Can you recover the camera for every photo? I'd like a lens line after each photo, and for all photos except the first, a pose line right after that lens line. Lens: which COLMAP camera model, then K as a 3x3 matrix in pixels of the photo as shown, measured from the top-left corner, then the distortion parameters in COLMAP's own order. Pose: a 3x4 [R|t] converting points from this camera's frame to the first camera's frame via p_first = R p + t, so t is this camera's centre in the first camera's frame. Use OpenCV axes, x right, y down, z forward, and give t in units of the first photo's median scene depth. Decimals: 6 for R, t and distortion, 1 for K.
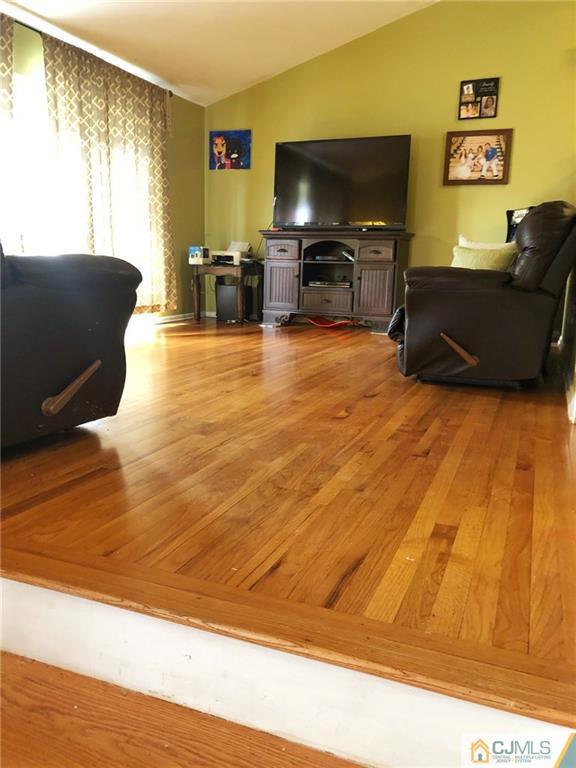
lens RADIAL K [[624.9, 0, 288.7], [0, 624.9, 384.6], [0, 0, 1]] dist [0.007504, 0.004418]
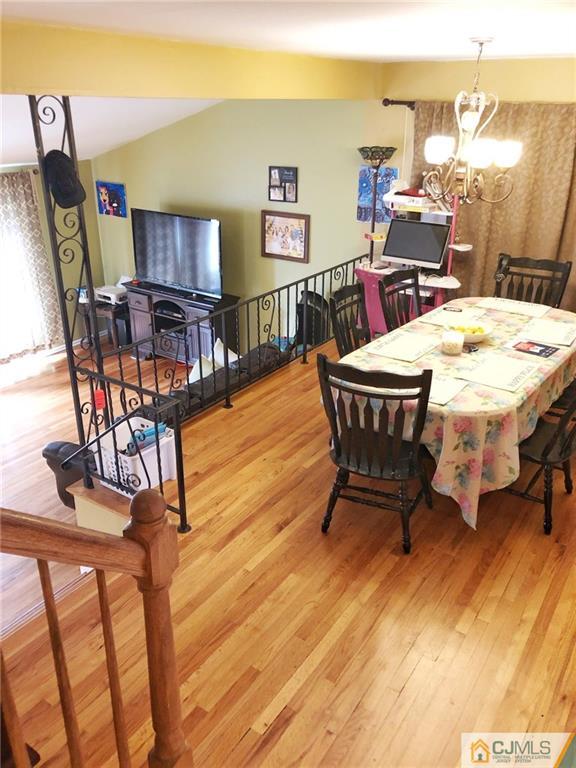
lens RADIAL K [[624.9, 0, 287.2], [0, 624.9, 383.6], [0, 0, 1]] dist [0.007504, 0.004418]
pose [[0.976425, 0.070804, -0.203916, 0.539996], [-0.024264, 0.974688, 0.222248, -0.349034], [0.214491, -0.212061, 0.953428, -0.106159]]
